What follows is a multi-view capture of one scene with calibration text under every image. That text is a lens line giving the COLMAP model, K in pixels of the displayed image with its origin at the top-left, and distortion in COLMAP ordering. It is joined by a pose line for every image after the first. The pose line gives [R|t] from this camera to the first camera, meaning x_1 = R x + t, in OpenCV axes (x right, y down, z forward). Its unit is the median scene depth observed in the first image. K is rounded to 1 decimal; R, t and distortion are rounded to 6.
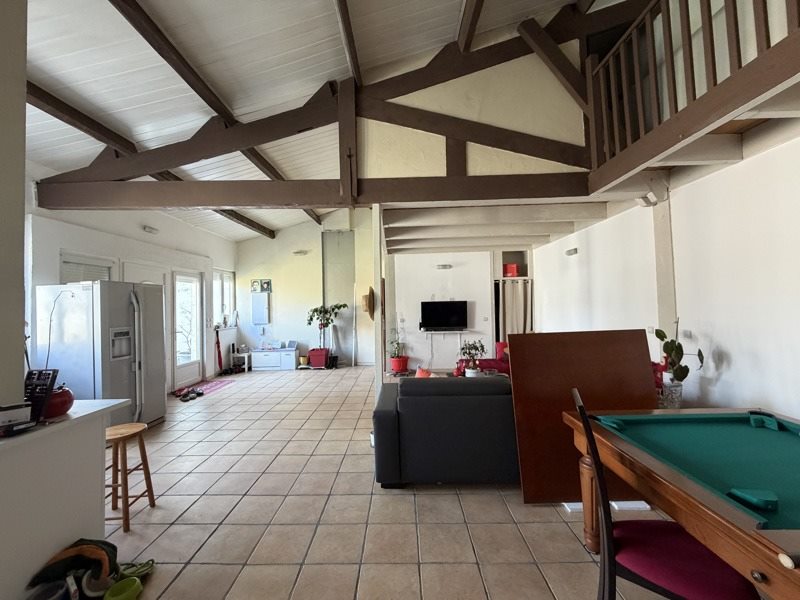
lens RADIAL K [[319.7, 0, 400.0], [0, 319.7, 300.0], [0, 0, 1]] dist [0.002132, 0.000185]
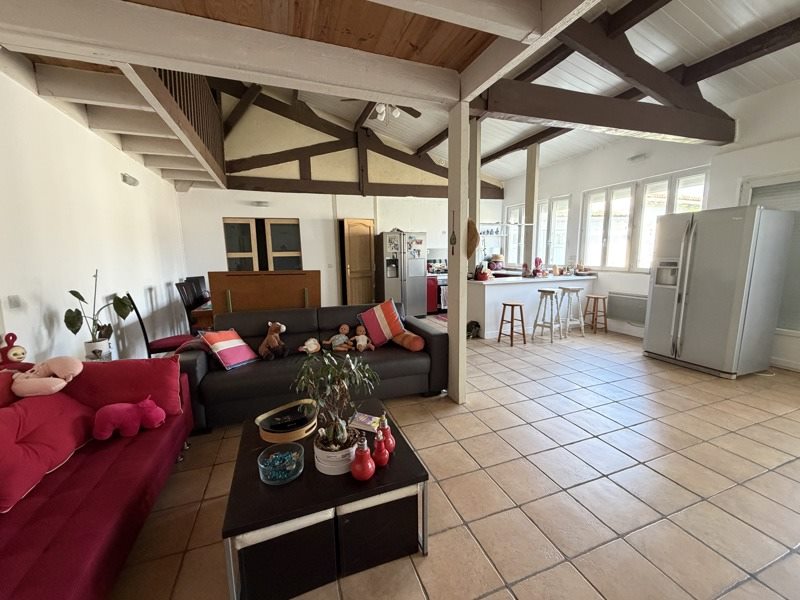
lens RADIAL K [[319.7, 0, 400.0], [0, 319.7, 300.0], [0, 0, 1]] dist [0.002132, 0.000185]
pose [[-0.933348, 0.087268, -0.348204, 0.426618], [0.040002, 0.989243, 0.140703, 0.045682], [0.356737, 0.117396, -0.926799, 2.035171]]
